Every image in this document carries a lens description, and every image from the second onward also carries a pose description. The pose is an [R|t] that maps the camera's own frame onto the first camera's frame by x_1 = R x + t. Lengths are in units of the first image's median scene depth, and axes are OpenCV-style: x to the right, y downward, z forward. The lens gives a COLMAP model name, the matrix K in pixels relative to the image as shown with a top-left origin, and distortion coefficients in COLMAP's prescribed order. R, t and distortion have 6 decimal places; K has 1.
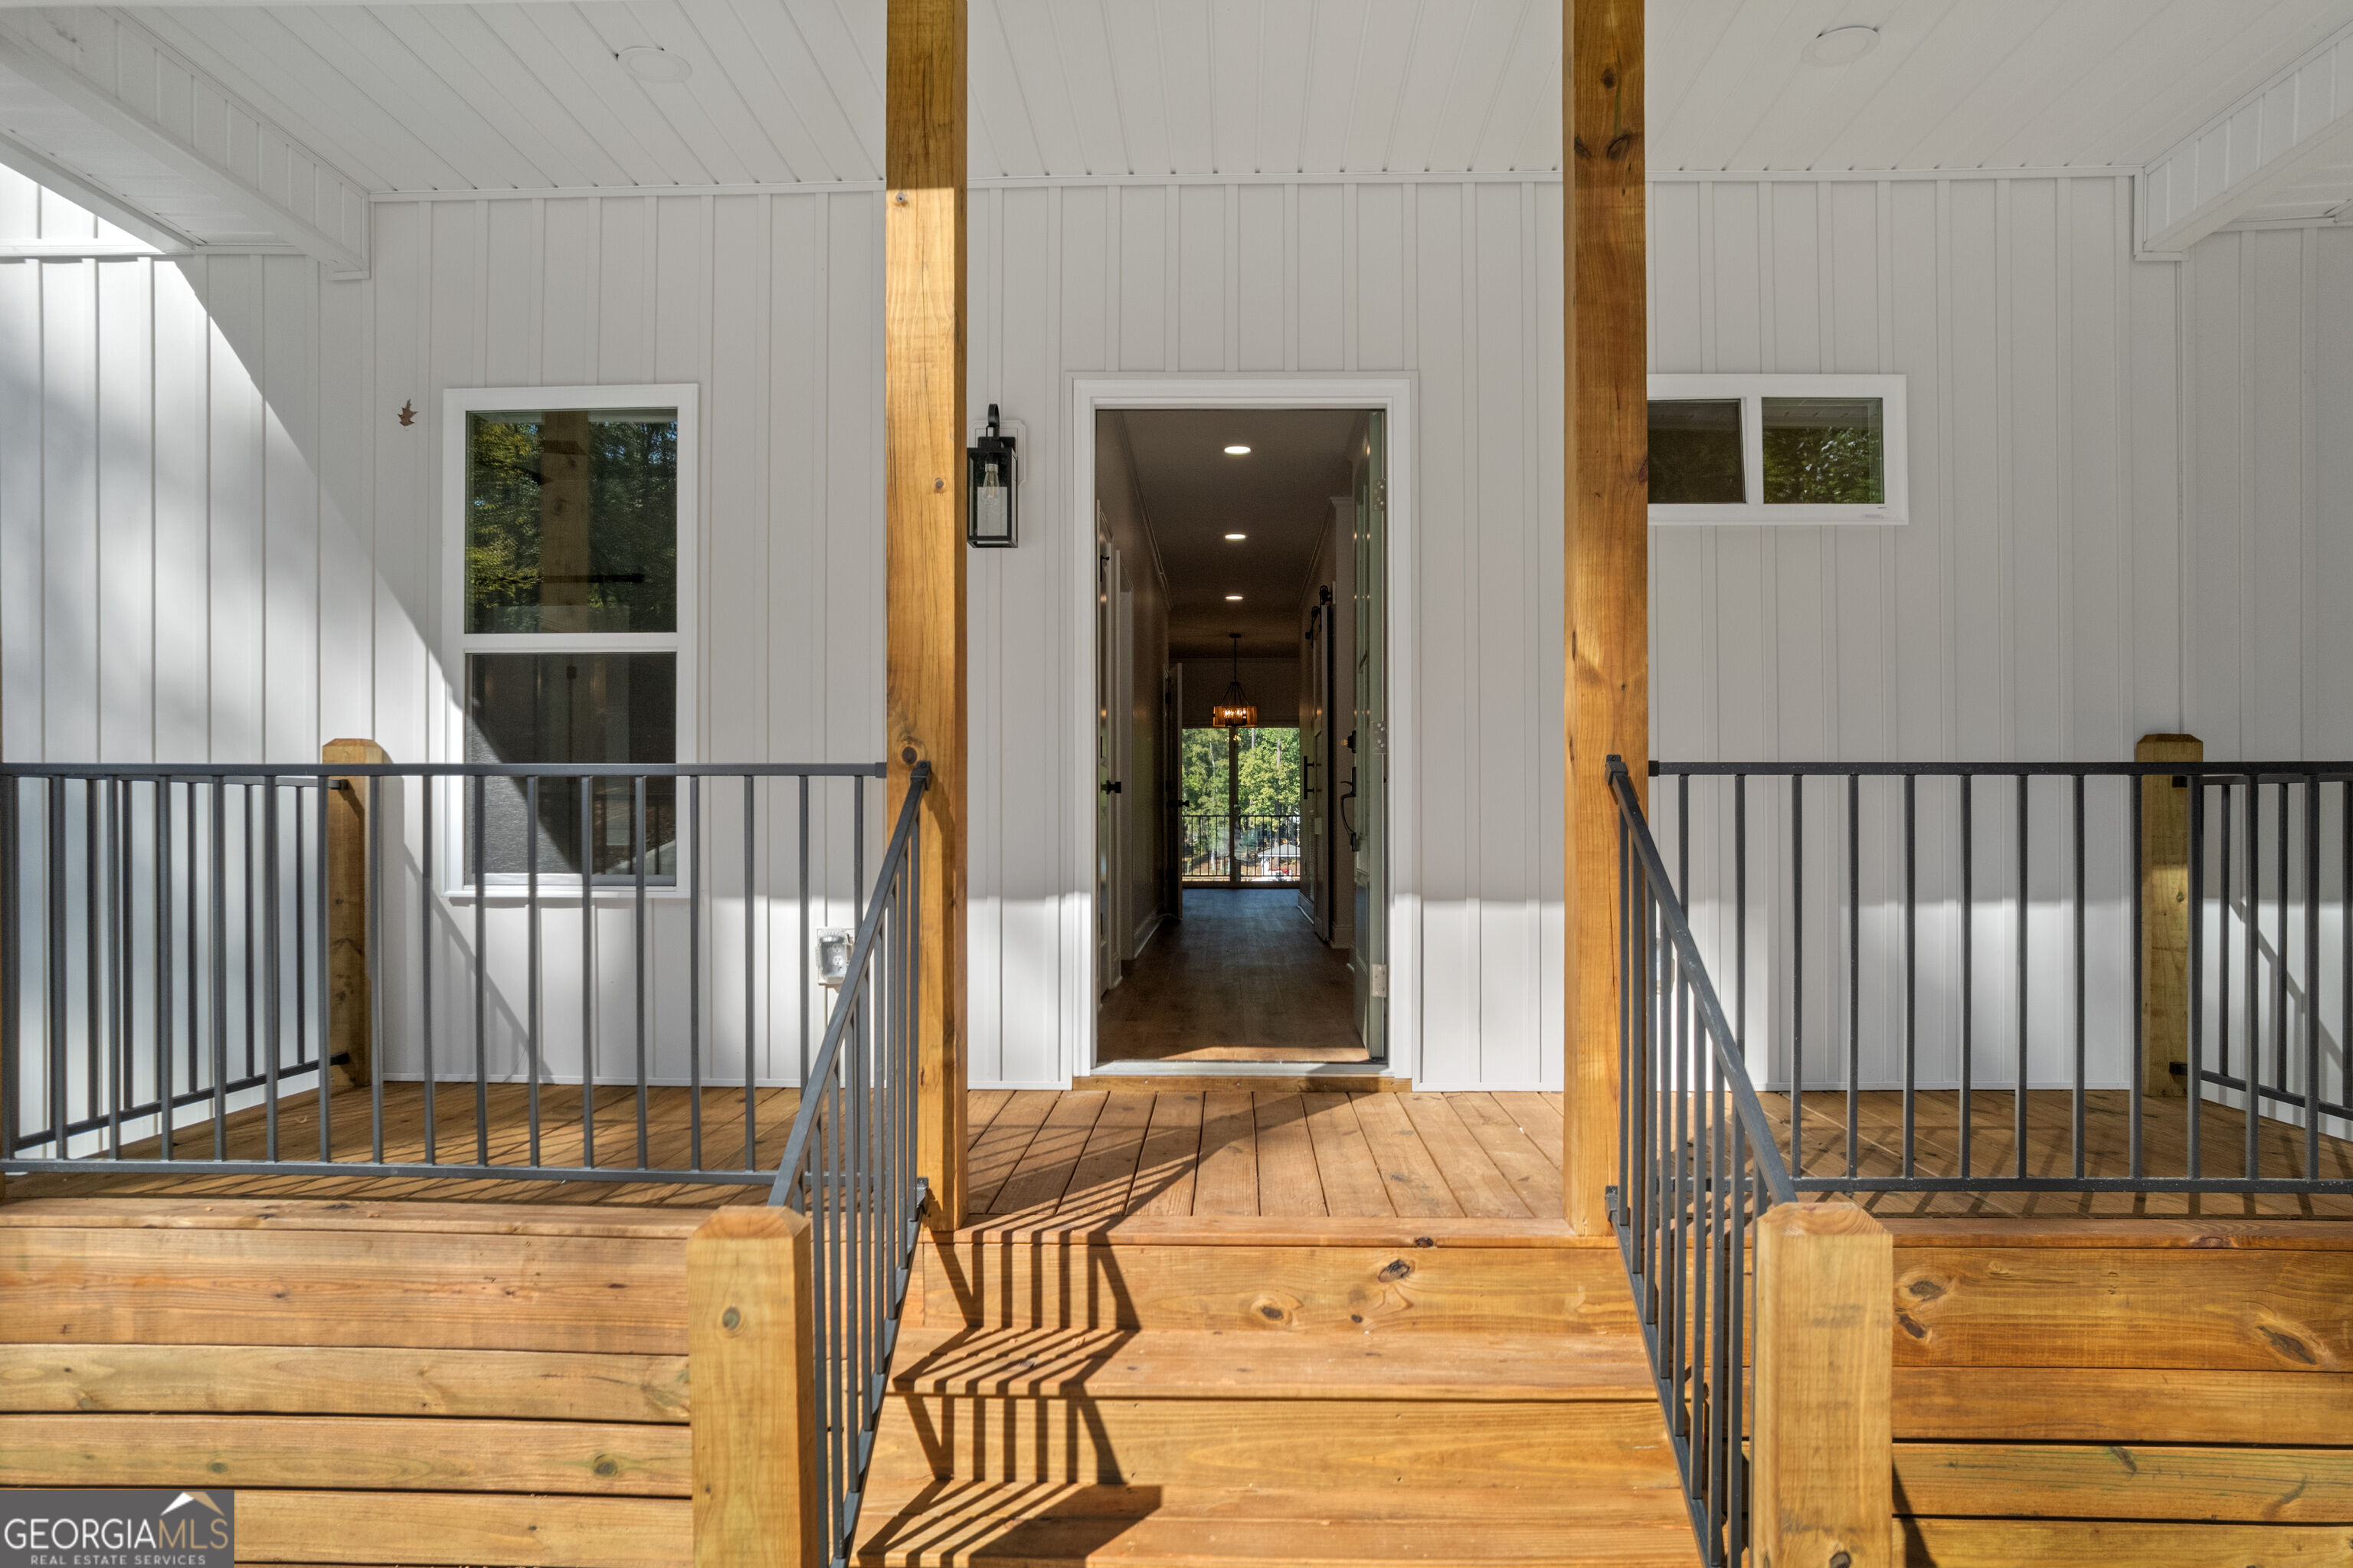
lens RADIAL K [[1515.0, 0, 1204.5], [0, 1515.0, 856.6], [0, 0, 1]] dist [-0.027563, 0.001162]
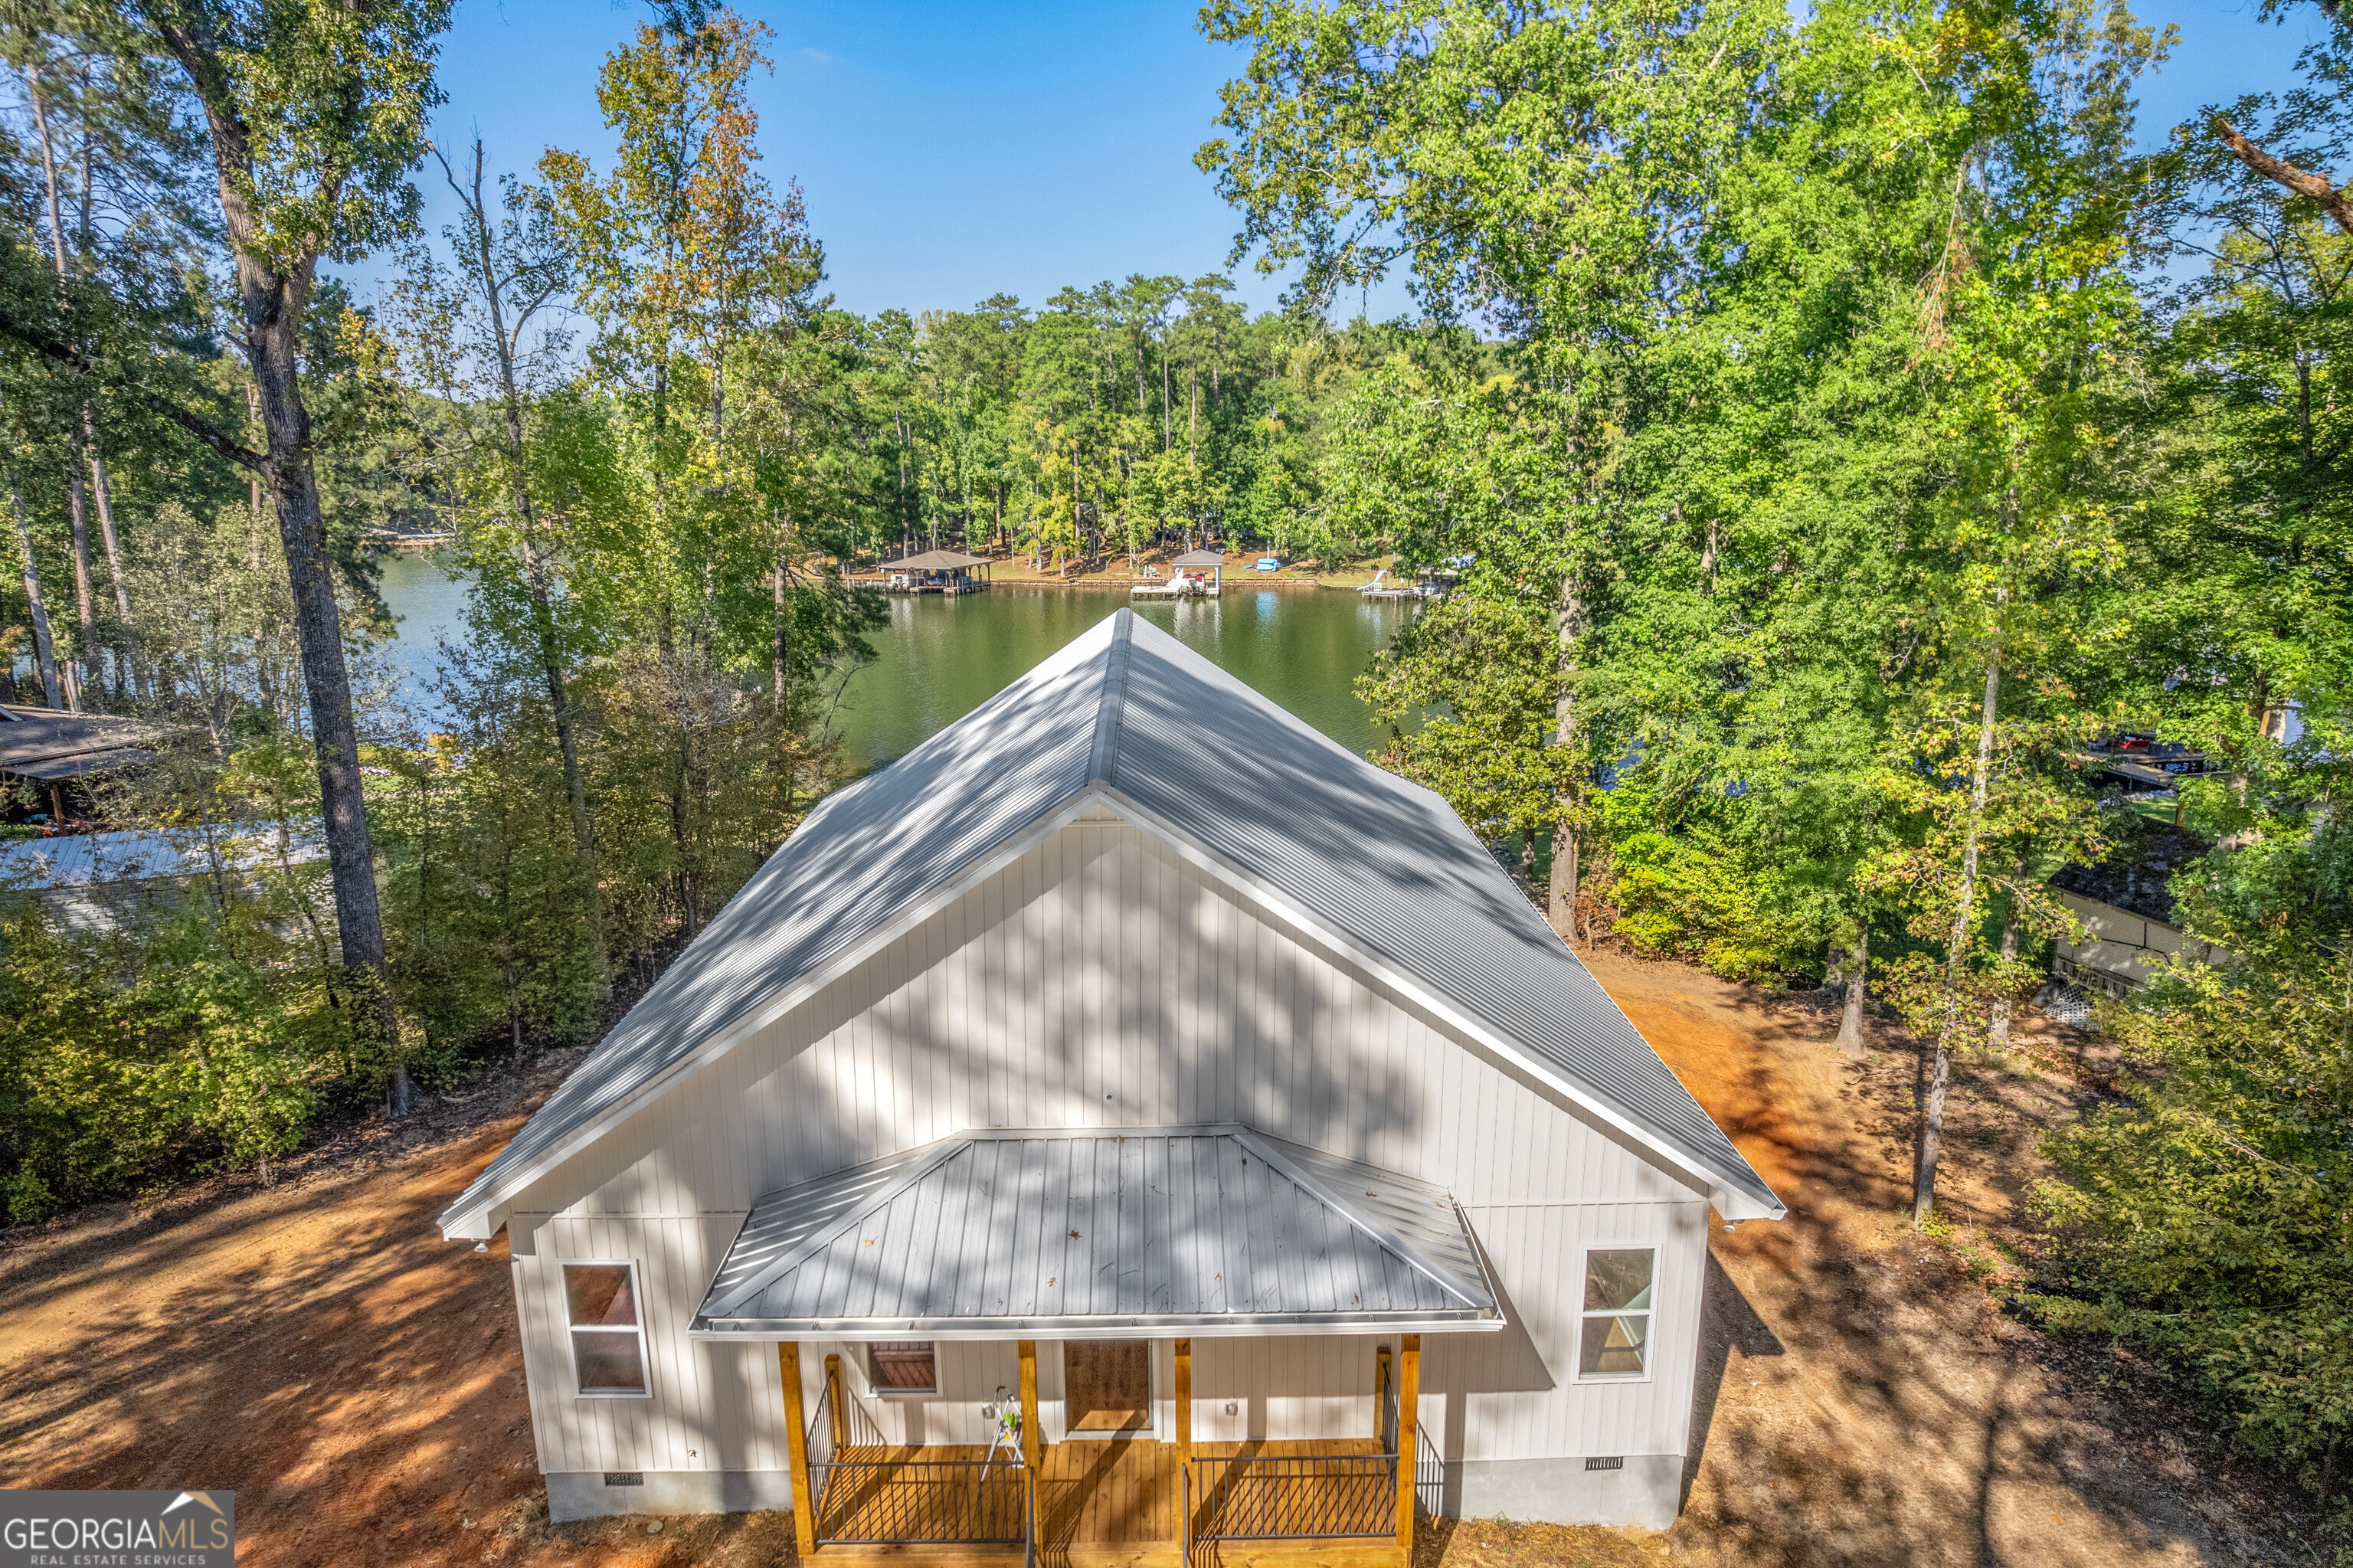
lens RADIAL K [[1514.9, 0, 1200.1], [0, 1514.9, 764.1], [0, 0, 1]] dist [-0.068094, 0.048127]
pose [[0.998738, -0.021162, 0.045549, 0.119700], [0.011706, 0.980004, 0.198634, -3.031121], [-0.048842, -0.197851, 0.979015, -2.976101]]
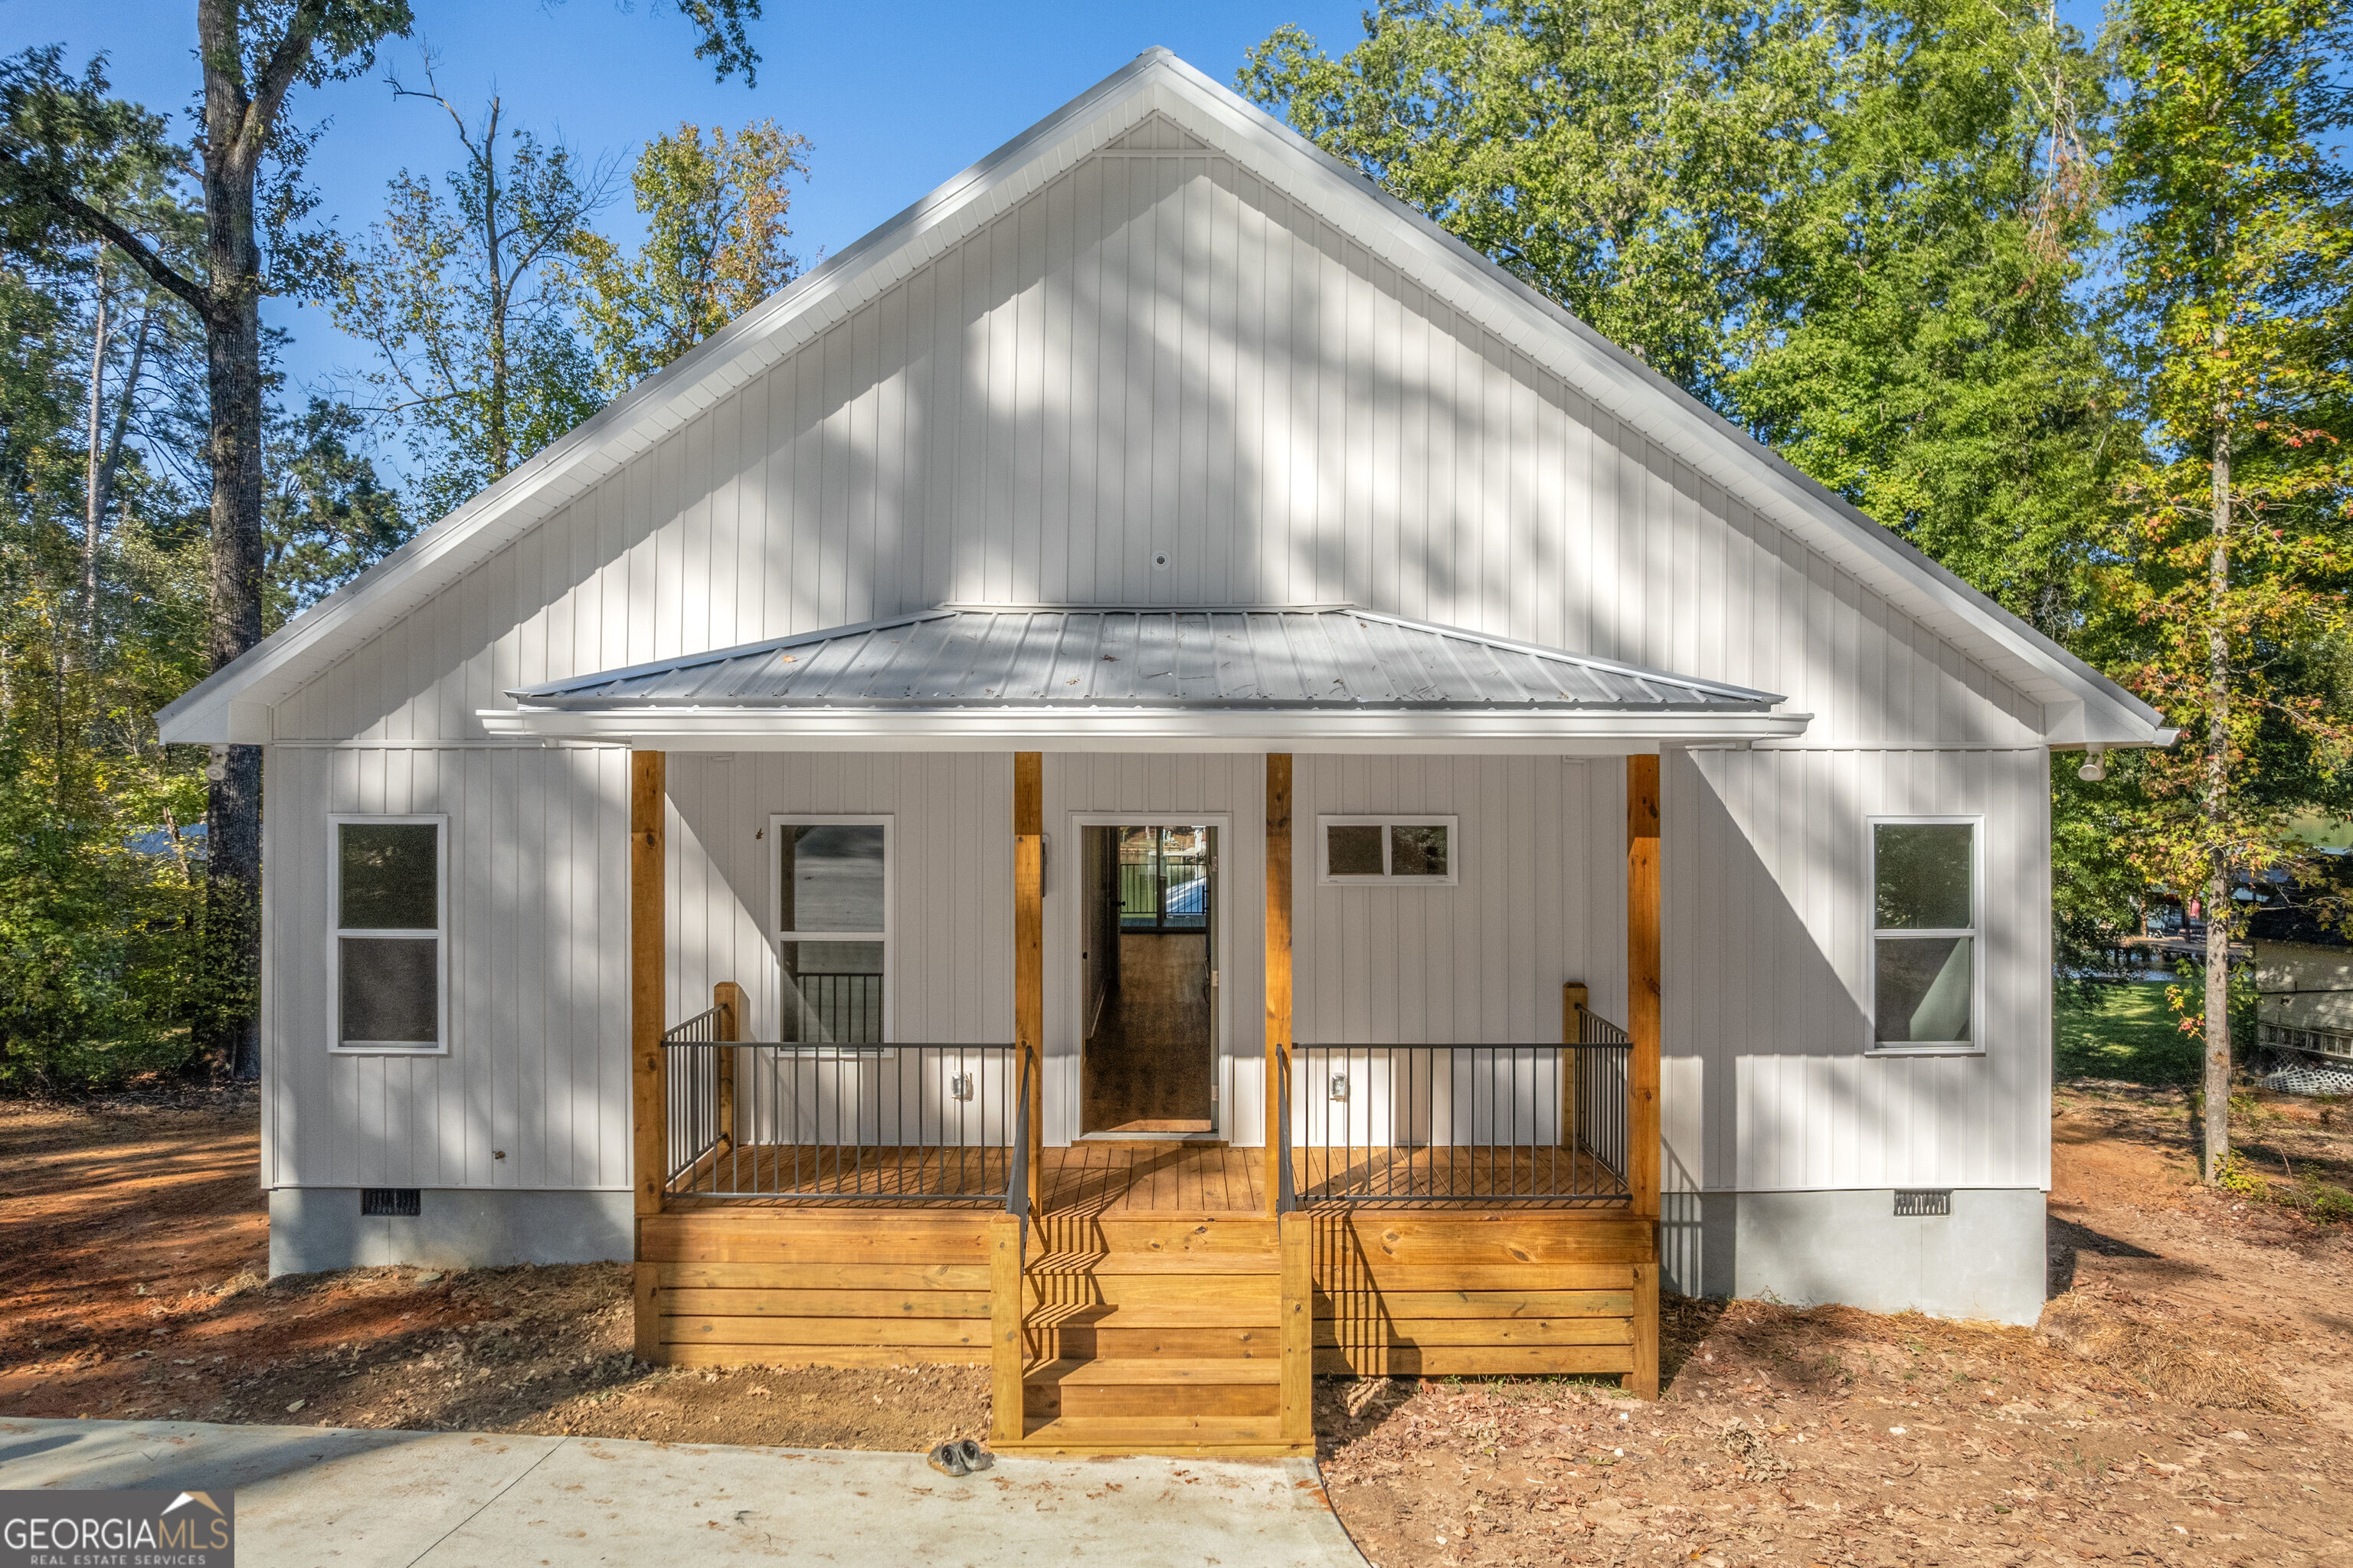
lens RADIAL K [[1514.9, 0, 1190.8], [0, 1514.9, 767.1], [0, 0, 1]] dist [-0.068094, 0.048127]
pose [[0.999460, 0.001081, 0.032827, 0.015305], [-0.000094, 0.999548, -0.030066, -0.484463], [-0.032844, 0.030046, 0.999009, -1.756001]]
